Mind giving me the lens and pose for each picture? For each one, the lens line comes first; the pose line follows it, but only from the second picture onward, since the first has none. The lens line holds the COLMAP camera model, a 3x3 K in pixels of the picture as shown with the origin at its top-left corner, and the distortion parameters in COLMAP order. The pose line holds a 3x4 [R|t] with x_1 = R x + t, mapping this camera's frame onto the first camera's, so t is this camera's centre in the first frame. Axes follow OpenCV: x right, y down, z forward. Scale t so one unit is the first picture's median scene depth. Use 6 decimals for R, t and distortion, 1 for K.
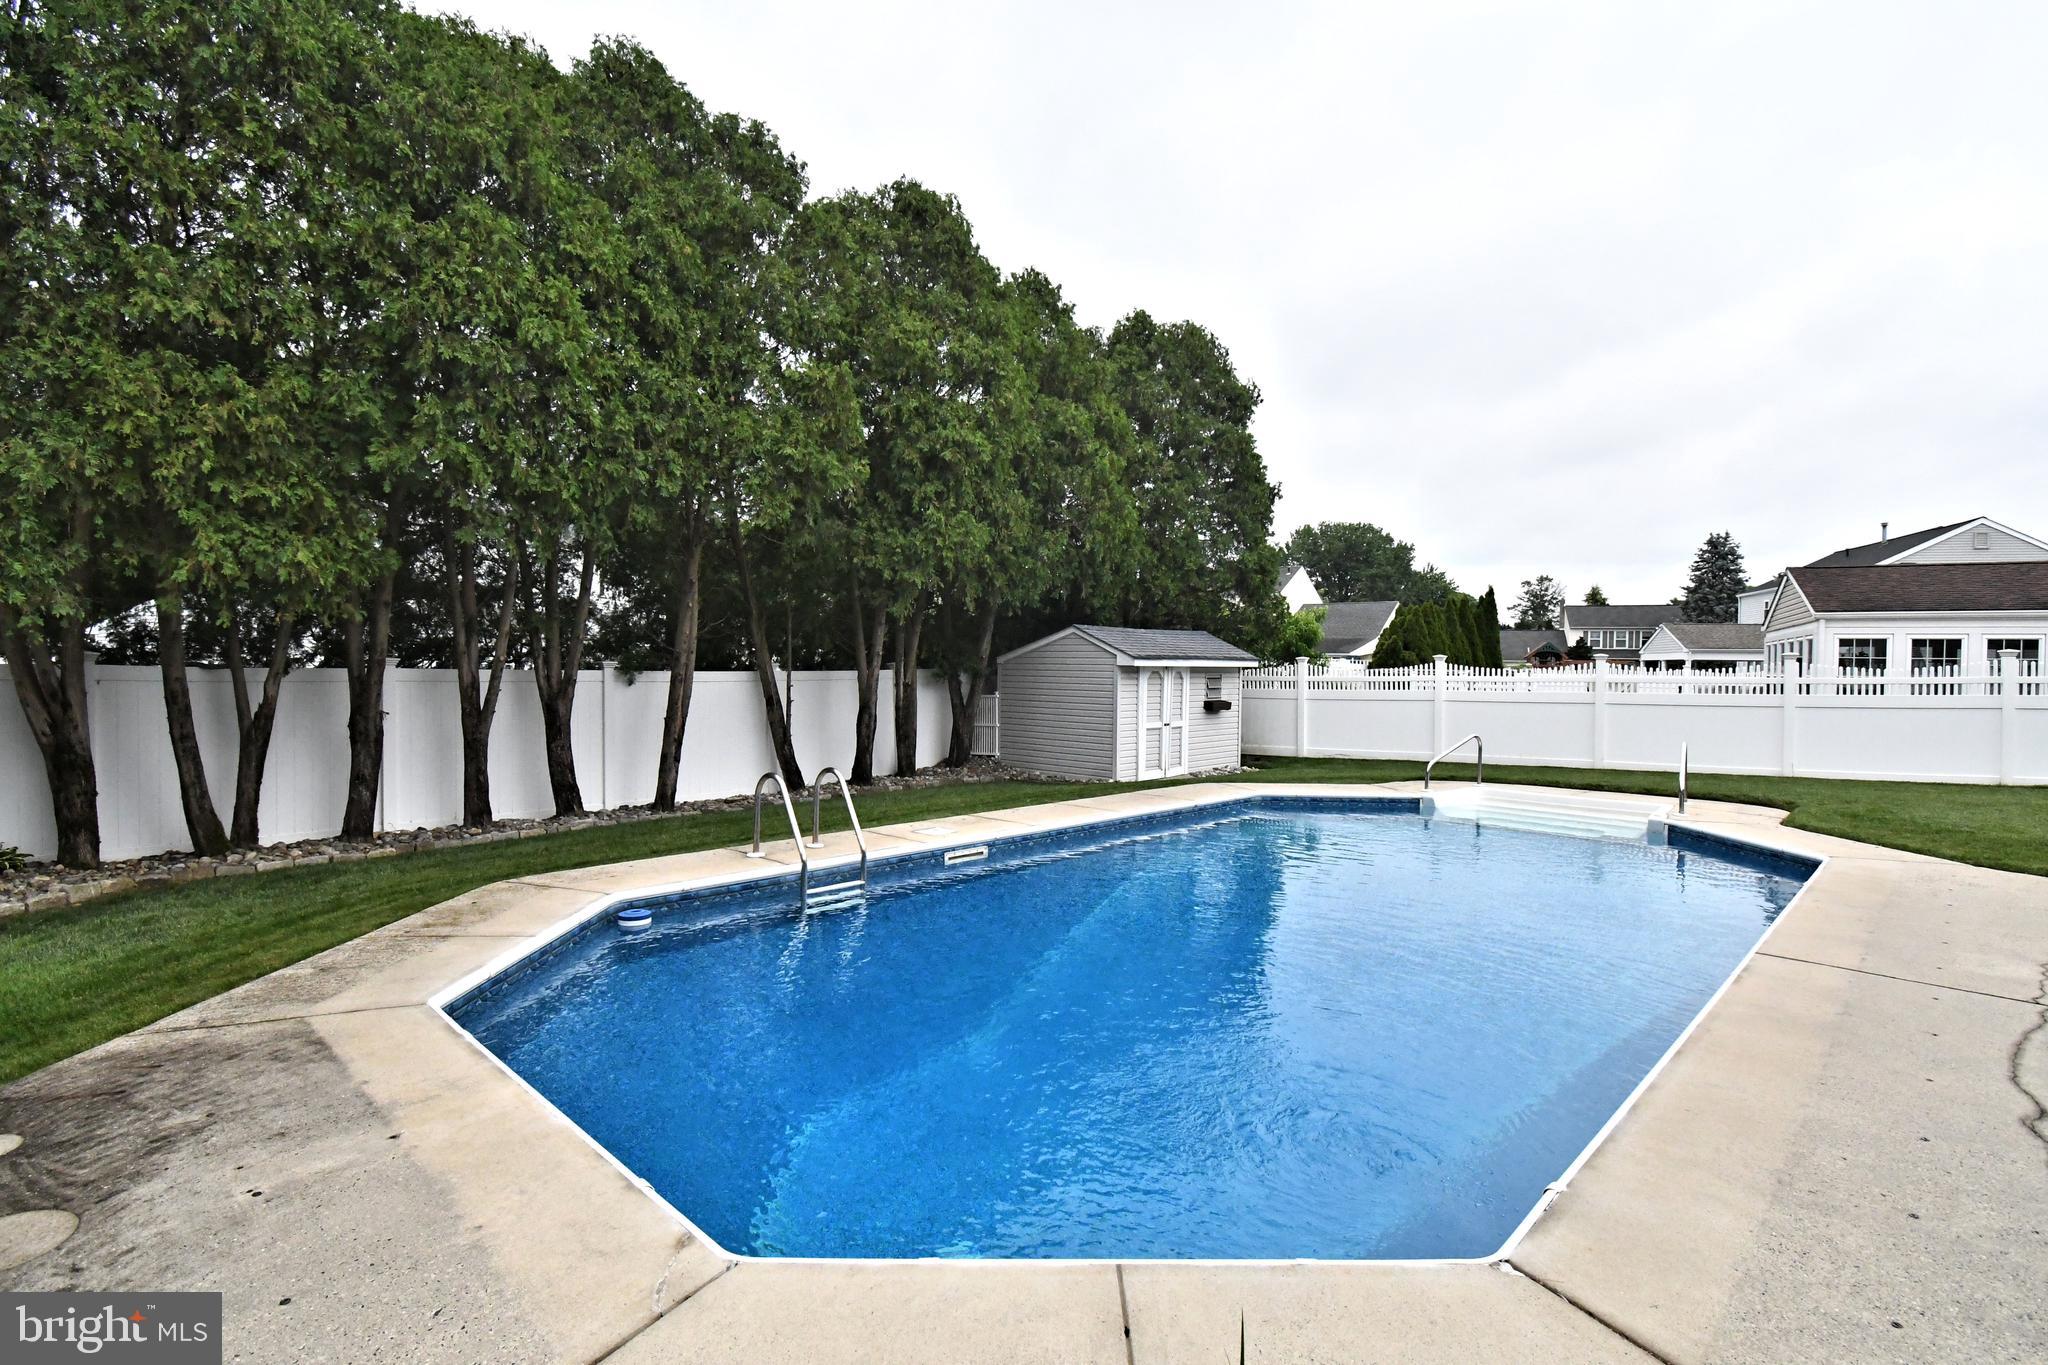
lens RADIAL K [[977.1, 0, 1029.9], [0, 977.1, 684.3], [0, 0, 1]] dist [0.001958, -0.004594]
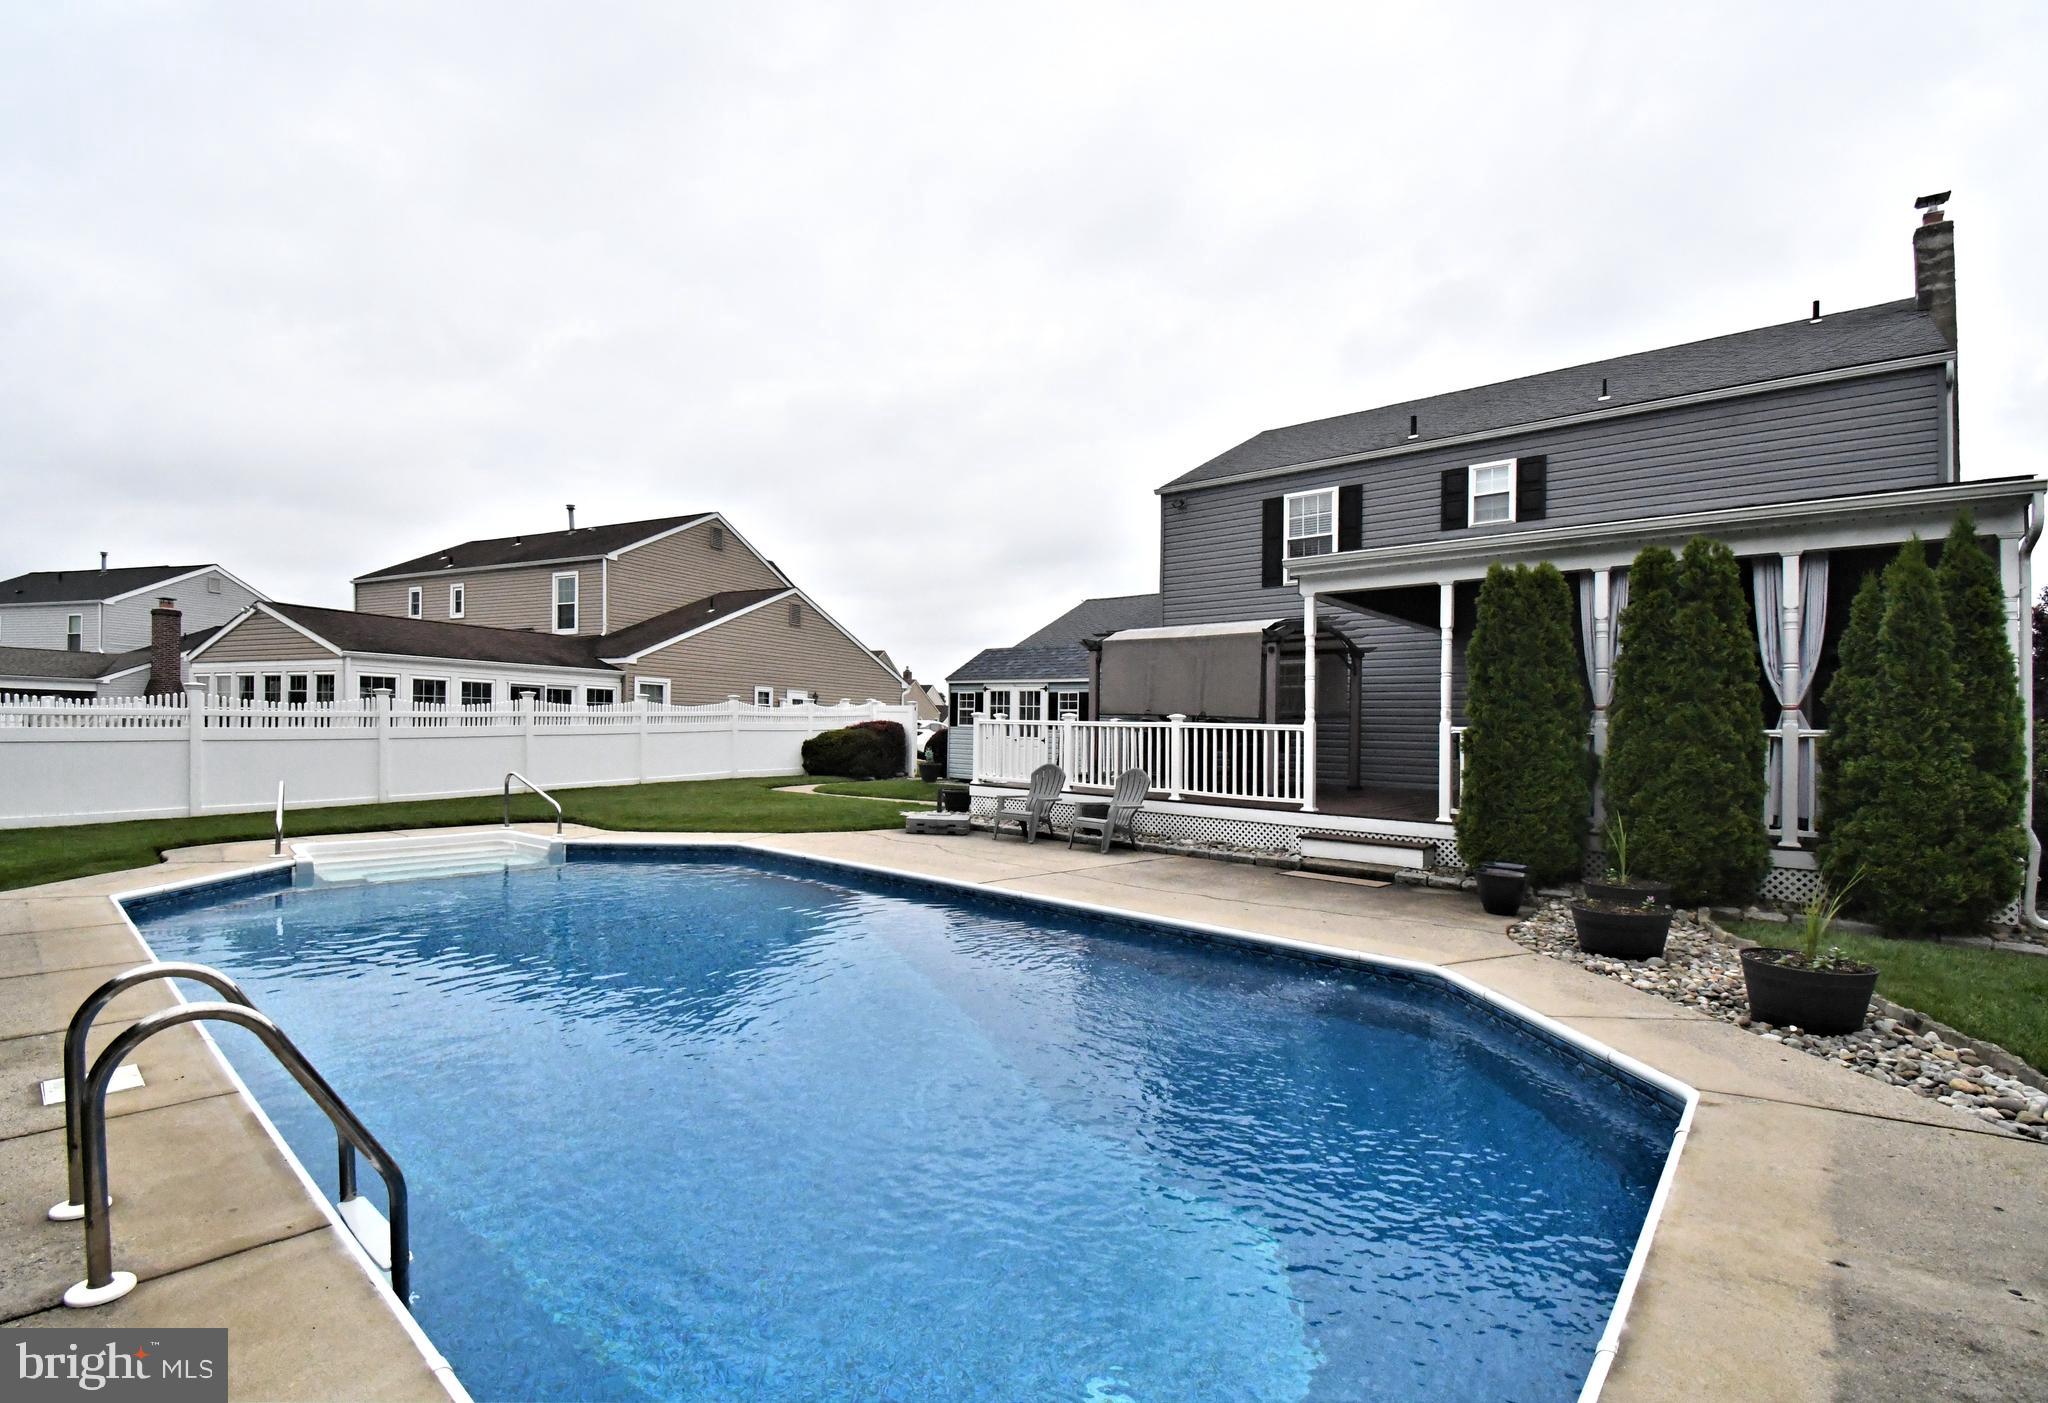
lens RADIAL K [[924.9, 0, 1016.4], [0, 924.9, 734.7], [0, 0, 1]] dist [-0.016142, -0.003843]
pose [[-0.048697, -0.022304, 0.998565, -0.249546], [-0.000164, 0.999751, 0.022322, -0.003534], [-0.998814, 0.000923, -0.048688, 0.314511]]
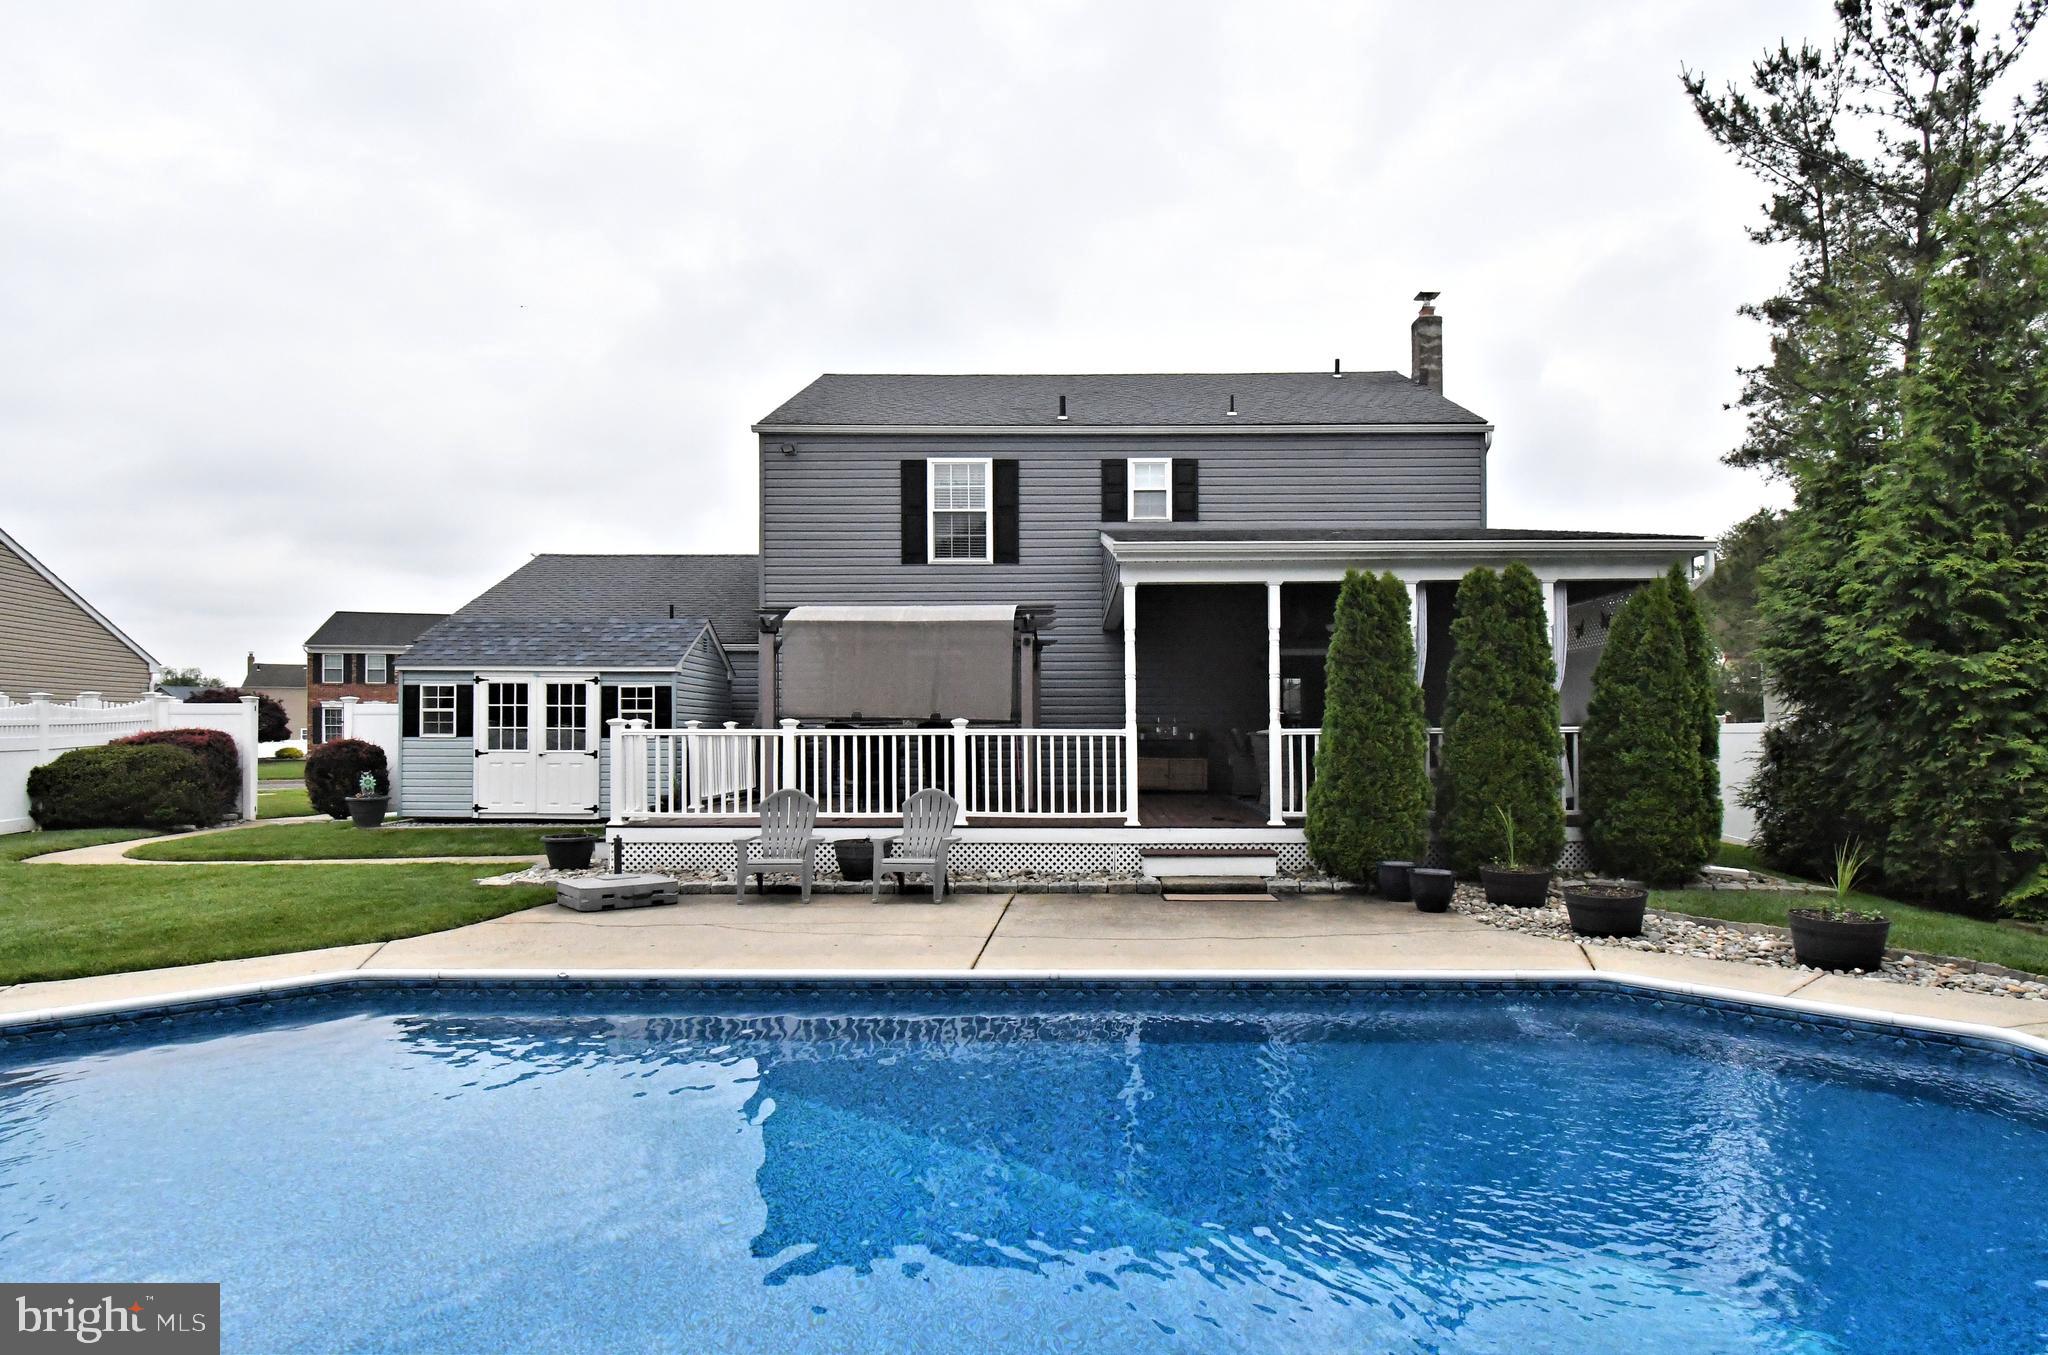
lens RADIAL K [[1088.9, 0, 1056.9], [0, 1088.9, 708.8], [0, 0, 1]] dist [0.001817, -0.003192]
pose [[-0.691915, 0.001887, 0.721976, -0.075573], [0.005846, 0.999978, 0.002989, -0.011101], [-0.721955, 0.006289, -0.691911, 0.581143]]
